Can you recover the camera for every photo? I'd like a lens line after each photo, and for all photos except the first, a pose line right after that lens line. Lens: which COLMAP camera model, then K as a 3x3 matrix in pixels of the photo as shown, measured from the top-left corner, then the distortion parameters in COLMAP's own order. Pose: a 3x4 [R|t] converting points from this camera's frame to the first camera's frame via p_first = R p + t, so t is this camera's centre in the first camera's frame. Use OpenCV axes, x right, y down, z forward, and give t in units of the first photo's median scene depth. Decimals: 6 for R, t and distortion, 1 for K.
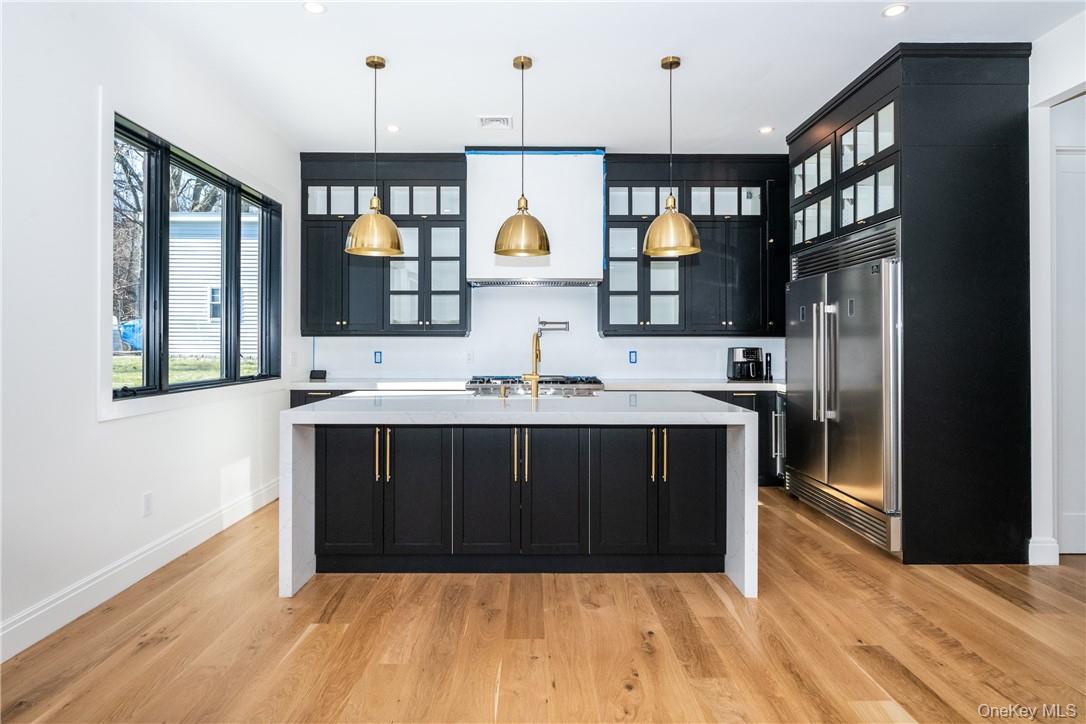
lens RADIAL K [[567.8, 0, 535.3], [0, 567.8, 342.5], [0, 0, 1]] dist [-0.009429, -0.000177]
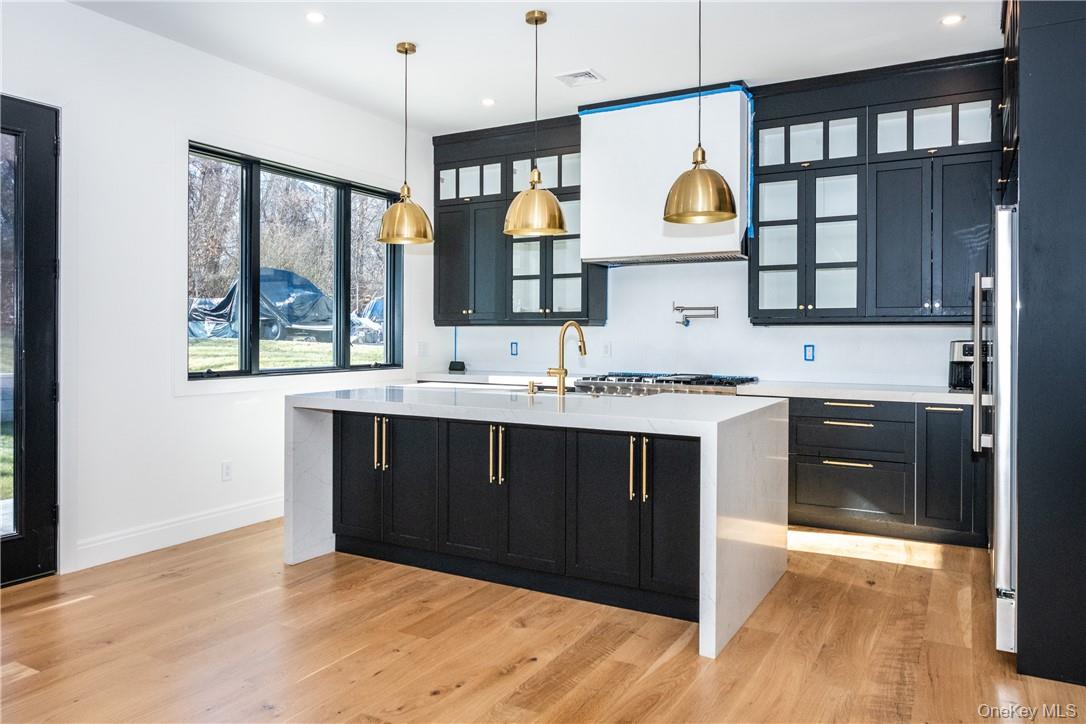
lens RADIAL K [[720.0, 0, 547.9], [0, 720.0, 338.3], [0, 0, 1]] dist [-0.006751, -0.004599]
pose [[0.878279, 0.004685, -0.478125, 0.361682], [-0.000835, 0.999965, 0.008266, -0.000638], [0.478147, -0.006861, 0.878253, 0.009987]]
